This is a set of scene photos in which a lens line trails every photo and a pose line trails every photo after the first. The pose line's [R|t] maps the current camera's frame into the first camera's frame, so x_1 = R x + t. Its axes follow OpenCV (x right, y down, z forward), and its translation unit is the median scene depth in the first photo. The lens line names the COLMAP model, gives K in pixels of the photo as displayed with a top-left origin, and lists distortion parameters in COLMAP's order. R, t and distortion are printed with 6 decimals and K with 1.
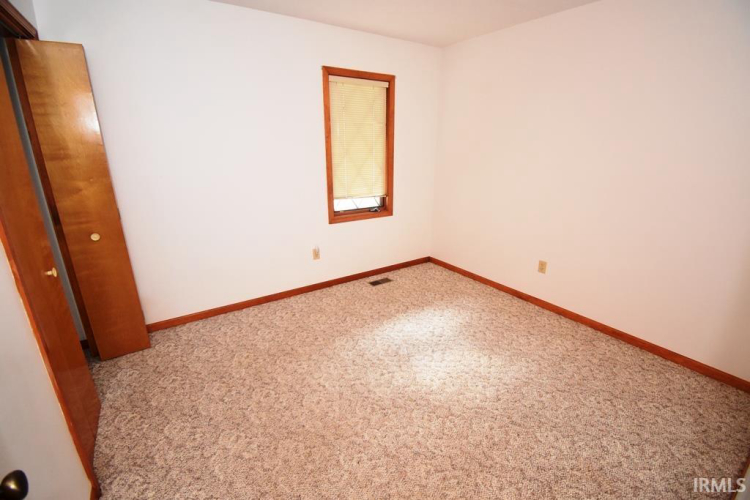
lens RADIAL K [[331.1, 0, 378.6], [0, 331.1, 247.1], [0, 0, 1]] dist [0.007535, -0.015558]
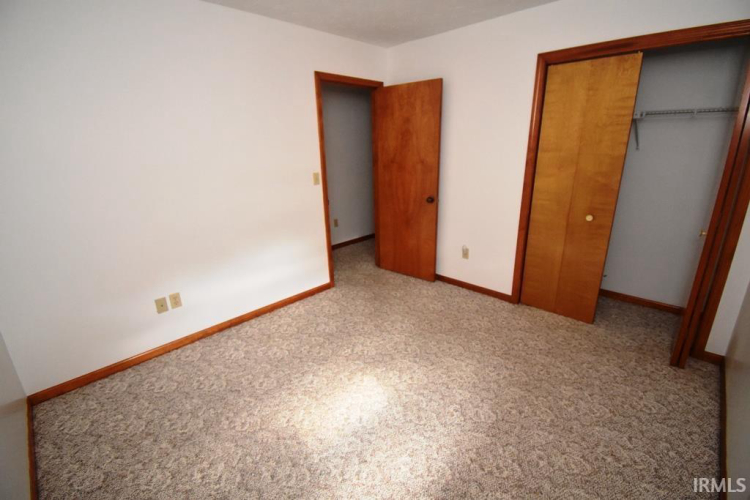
lens RADIAL K [[331.1, 0, 380.0], [0, 331.1, 249.4], [0, 0, 1]] dist [0.007535, -0.015558]
pose [[-0.976269, 0.086906, -0.198360, 0.222244], [-0.042312, 0.821751, 0.568274, -0.410935], [0.212389, 0.563181, -0.798573, 1.301771]]
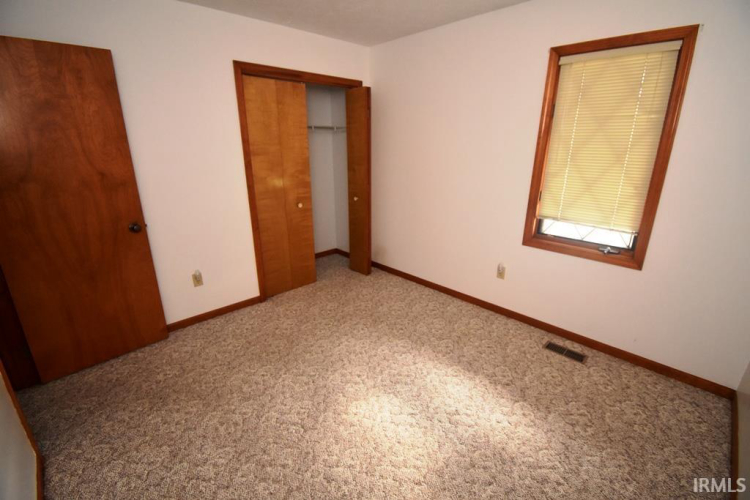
lens RADIAL K [[331.1, 0, 377.7], [0, 331.1, 248.2], [0, 0, 1]] dist [0.007535, -0.015558]
pose [[0.177511, 0.299135, -0.937554, 0.710724], [-0.296837, 0.924588, 0.238797, -0.193649], [0.938284, 0.235912, 0.252919, 0.592264]]
